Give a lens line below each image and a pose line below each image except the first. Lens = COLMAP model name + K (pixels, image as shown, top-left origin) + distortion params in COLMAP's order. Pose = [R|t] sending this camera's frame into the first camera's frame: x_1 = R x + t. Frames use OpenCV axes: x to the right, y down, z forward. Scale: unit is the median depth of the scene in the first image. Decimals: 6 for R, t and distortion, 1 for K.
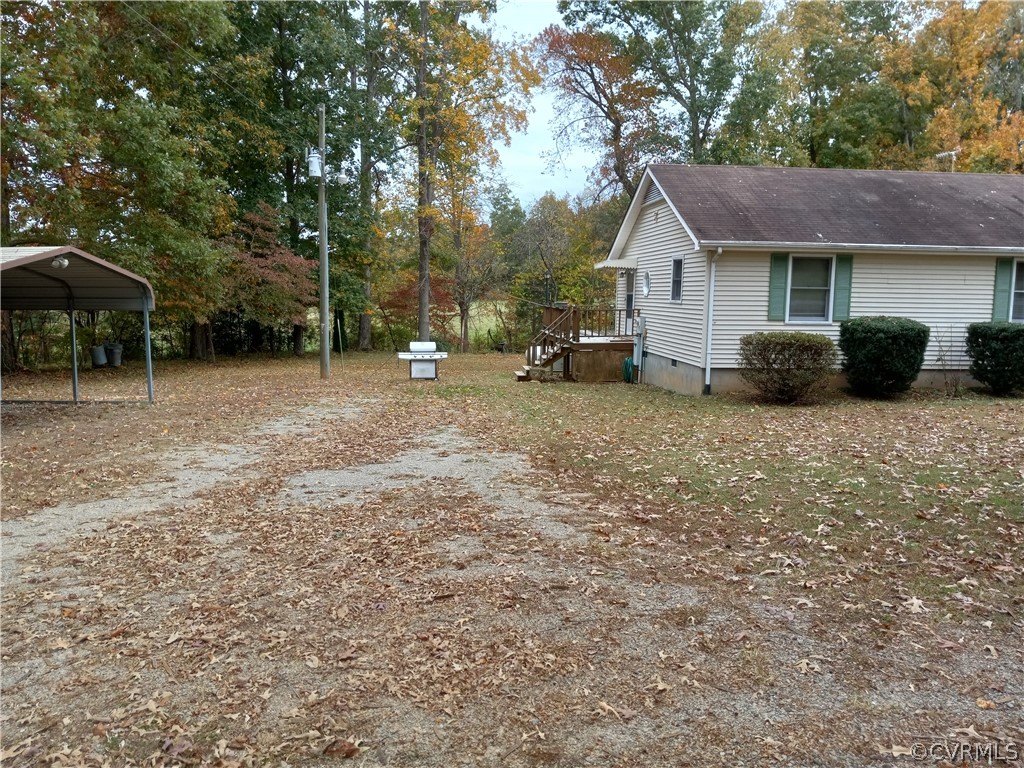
lens RADIAL K [[731.0, 0, 512.0], [0, 731.0, 384.0], [0, 0, 1]] dist [-0.036300, -0.001263]
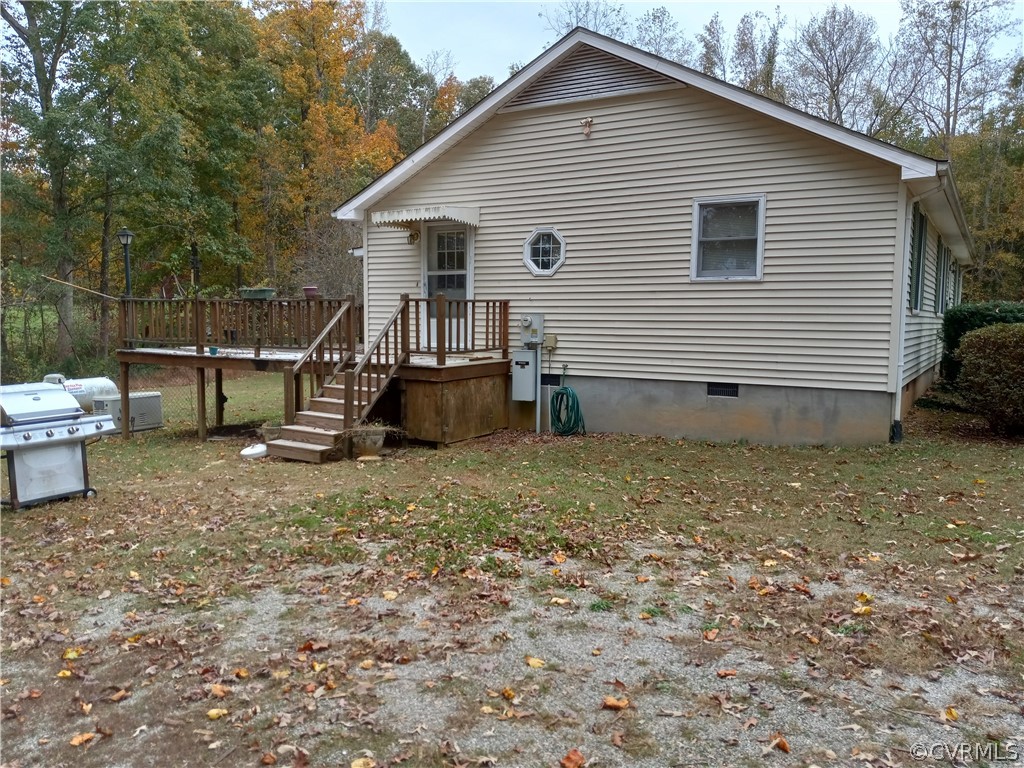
lens RADIAL K [[753.7, 0, 498.0], [0, 753.7, 386.1], [0, 0, 1]] dist [0.060364, -0.088453]
pose [[0.593956, -0.073235, 0.801157, -0.295081], [0.092862, 0.995433, 0.022148, -0.051612], [-0.799120, 0.061242, 0.598044, 0.677813]]
